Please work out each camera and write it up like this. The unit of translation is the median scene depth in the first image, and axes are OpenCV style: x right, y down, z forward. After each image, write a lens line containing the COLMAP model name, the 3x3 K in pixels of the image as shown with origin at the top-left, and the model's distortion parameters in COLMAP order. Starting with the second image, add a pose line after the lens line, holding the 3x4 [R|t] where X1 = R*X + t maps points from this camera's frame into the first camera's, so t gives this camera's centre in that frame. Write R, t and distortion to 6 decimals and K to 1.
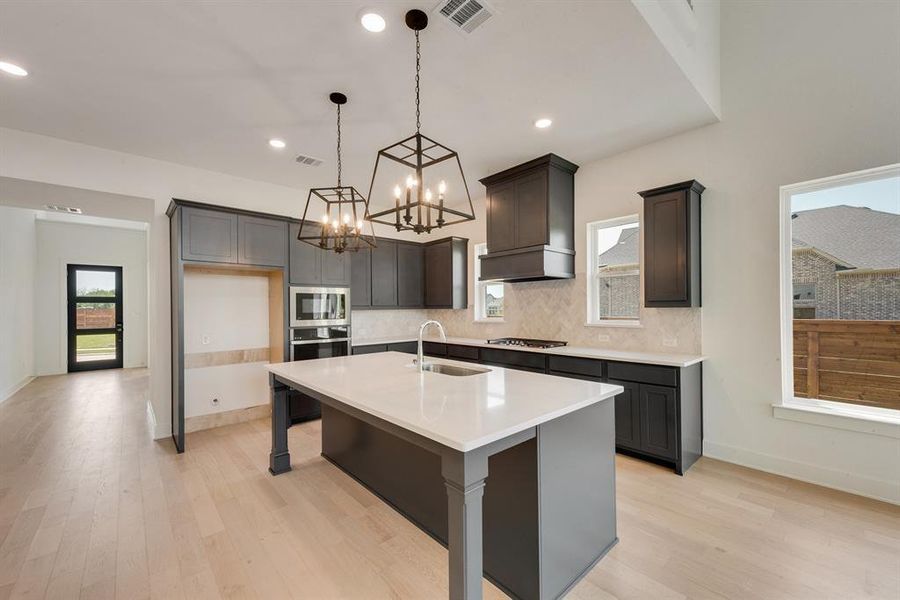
lens RADIAL K [[352.1, 0, 450.0], [0, 352.1, 304.4], [0, 0, 1]] dist [0.000473, -0.000076]
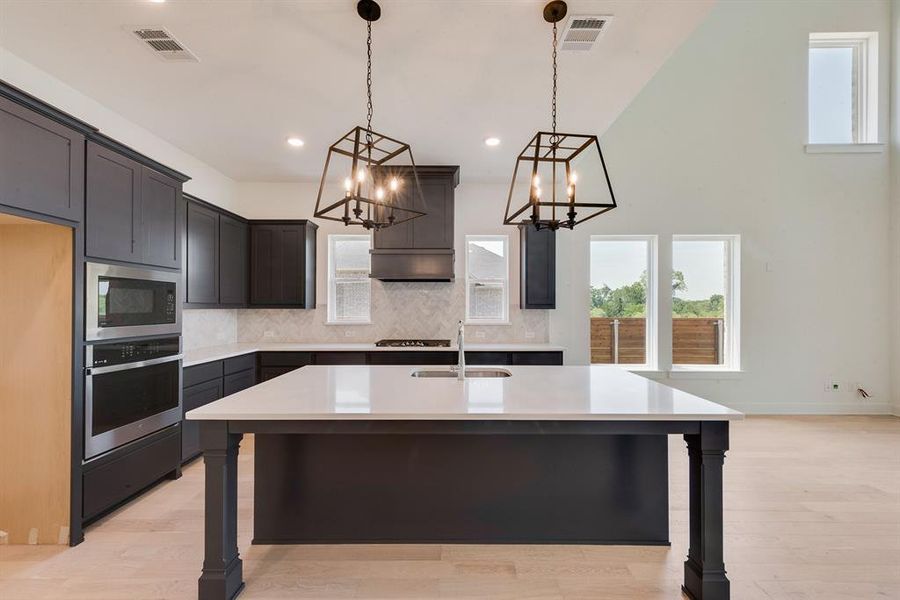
lens RADIAL K [[352.1, 0, 450.0], [0, 352.1, 304.4], [0, 0, 1]] dist [0.000473, -0.000076]
pose [[0.668403, 0.018310, 0.743574, -0.475361], [-0.015889, 0.999820, -0.010337, 0.007525], [-0.743630, -0.004905, 0.668573, 0.264842]]
